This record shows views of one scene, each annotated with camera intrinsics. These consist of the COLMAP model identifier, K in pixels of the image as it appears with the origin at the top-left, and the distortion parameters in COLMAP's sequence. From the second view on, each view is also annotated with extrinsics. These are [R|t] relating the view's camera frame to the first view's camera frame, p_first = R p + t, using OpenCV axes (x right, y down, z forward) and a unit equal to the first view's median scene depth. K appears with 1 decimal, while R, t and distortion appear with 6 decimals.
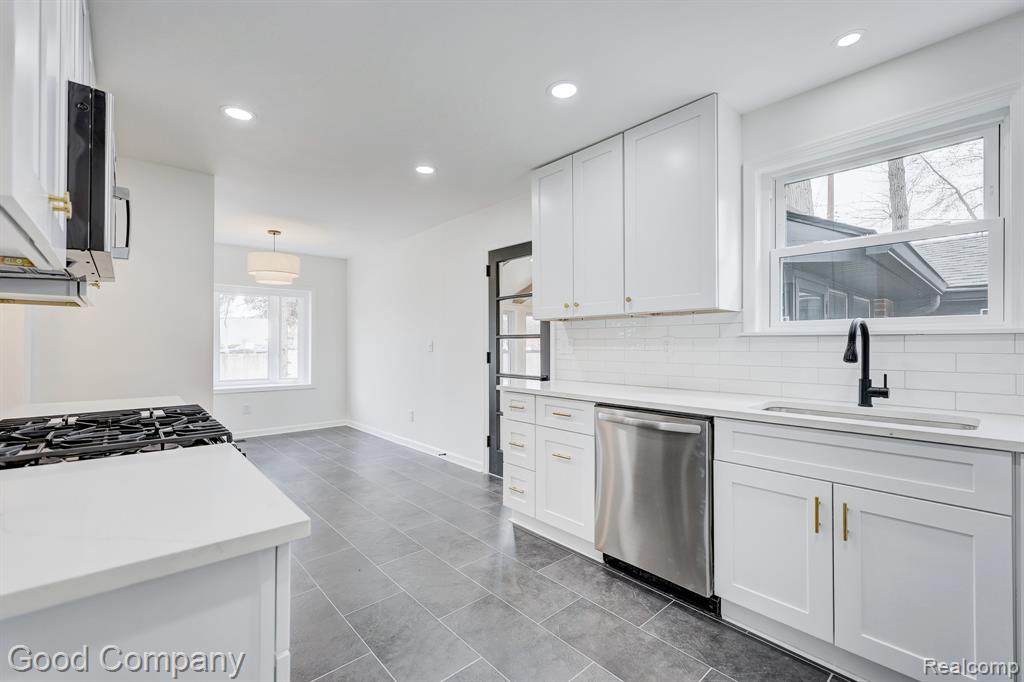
lens RADIAL K [[429.0, 0, 504.5], [0, 429.0, 342.4], [0, 0, 1]] dist [0.004713, 0.000686]
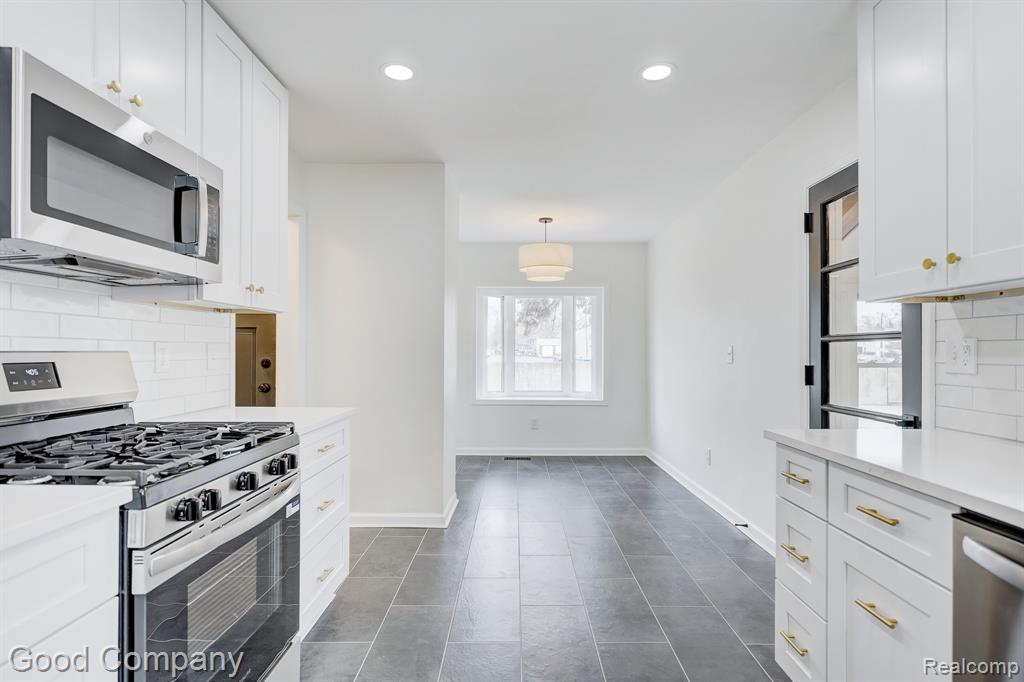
lens RADIAL K [[519.4, 0, 519.7], [0, 519.4, 351.9], [0, 0, 1]] dist [0.000001, -0.001482]
pose [[0.757260, 0.000628, -0.653113, 0.122748], [0.002844, 0.999987, 0.004260, 0.000678], [0.653107, -0.005083, 0.757249, 0.230194]]
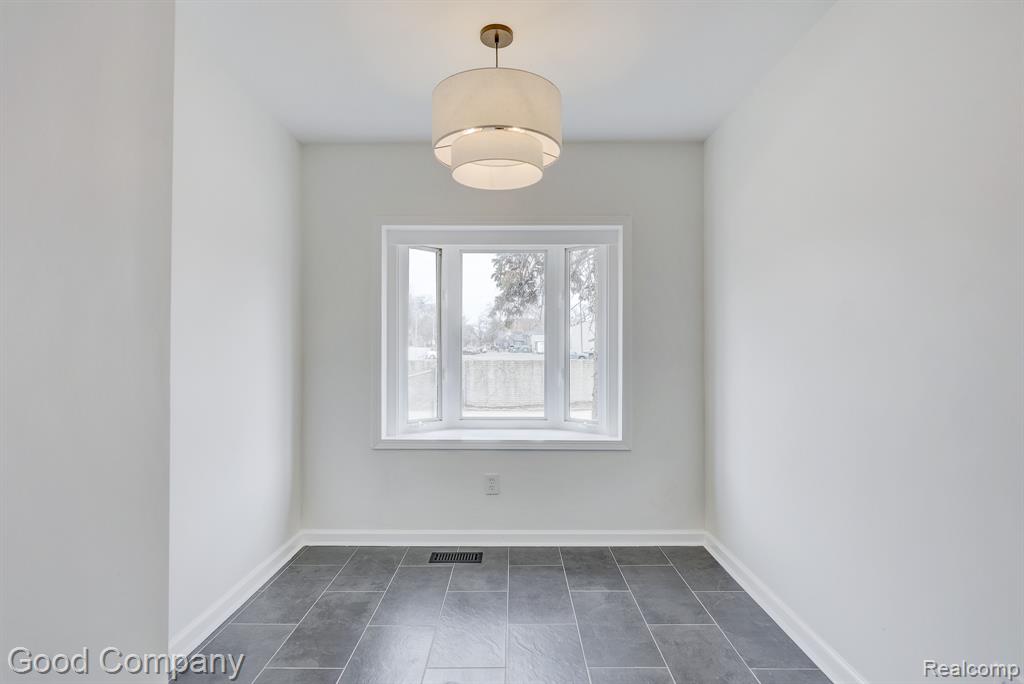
lens RADIAL K [[521.5, 0, 503.8], [0, 521.5, 349.8], [0, 0, 1]] dist [-0.001949, 0.001092]
pose [[0.744060, 0.001399, -0.668112, -0.298620], [0.005227, 0.999955, 0.007915, 0.002575], [0.668093, -0.009381, 0.744019, 0.844127]]
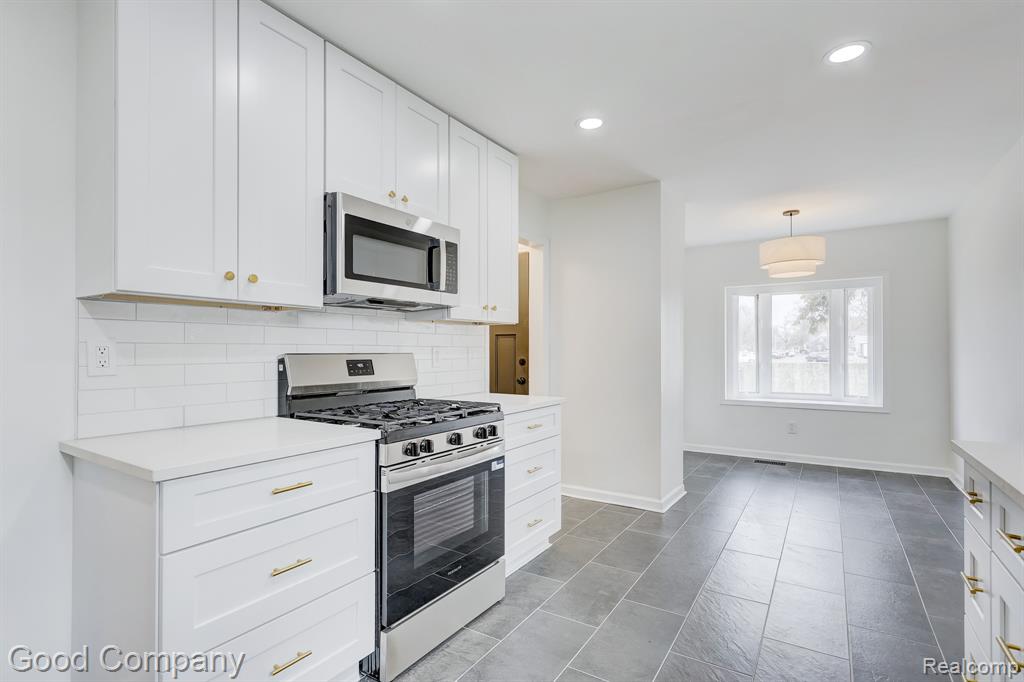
lens RADIAL K [[495.1, 0, 514.0], [0, 495.1, 348.8], [0, 0, 1]] dist [-0.001221, 0.002142]
pose [[0.287328, -0.008004, -0.957799, 0.255737], [0.009058, 0.999943, -0.005638, 0.000364], [0.957789, -0.007056, 0.287384, 0.286835]]
